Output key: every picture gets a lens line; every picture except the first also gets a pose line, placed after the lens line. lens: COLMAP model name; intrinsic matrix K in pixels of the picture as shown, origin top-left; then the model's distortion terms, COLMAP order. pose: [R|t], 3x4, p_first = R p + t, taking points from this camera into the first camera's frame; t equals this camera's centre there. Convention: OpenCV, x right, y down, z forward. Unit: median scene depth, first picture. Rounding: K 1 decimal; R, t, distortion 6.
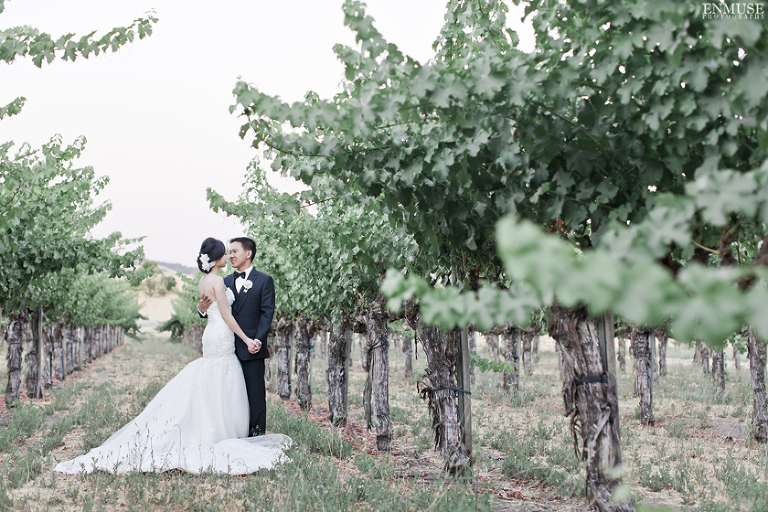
lens RADIAL K [[1117.8, 0, 388.5], [0, 1117.8, 246.4], [0, 0, 1]] dist [-0.141324, 0.175949]
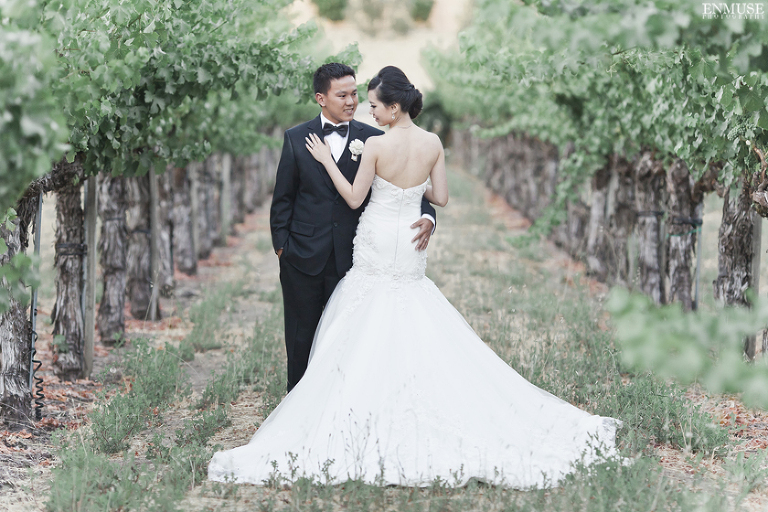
lens RADIAL K [[2909.7, 0, 384.0], [0, 2909.7, 256.0], [0, 0, 1]] dist [0.141439, -0.511666]
pose [[0.978650, 0.006771, -0.205421, 0.071463], [0.019568, 0.991848, 0.125917, -0.072136], [0.204599, -0.127249, 0.970540, -0.333477]]
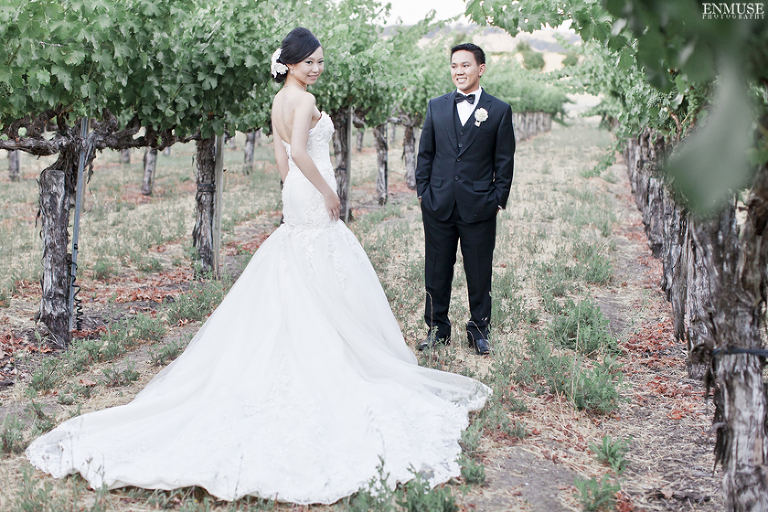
lens RADIAL K [[1117.8, 0, 388.5], [0, 1117.8, 246.4], [0, 0, 1]] dist [-0.141324, 0.175949]
pose [[0.919645, 0.041763, -0.390525, 0.057464], [0.036464, 0.980957, 0.190774, -0.007201], [0.391055, -0.189684, 0.900609, 0.317699]]
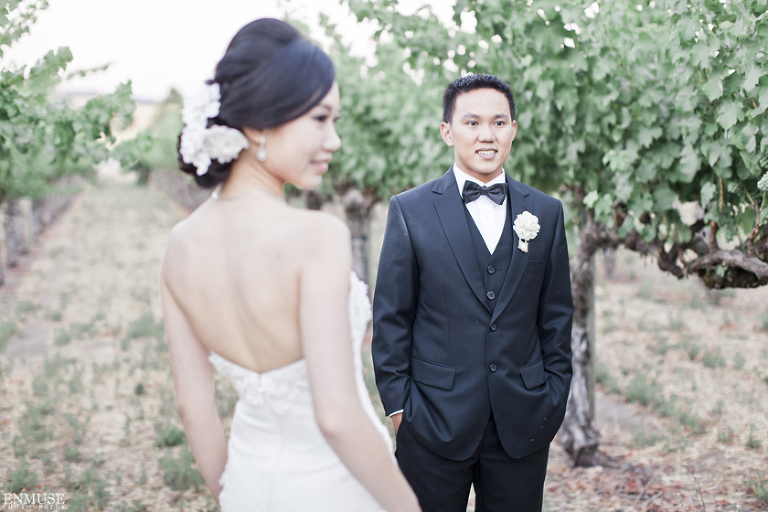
lens RADIAL K [[1117.8, 0, 388.5], [0, 1117.8, 246.4], [0, 0, 1]] dist [-0.141324, 0.175949]
pose [[0.998372, -0.046685, 0.032769, -0.136376], [0.040626, 0.985295, 0.165960, -0.003734], [-0.040035, -0.164358, 0.985588, 0.563745]]
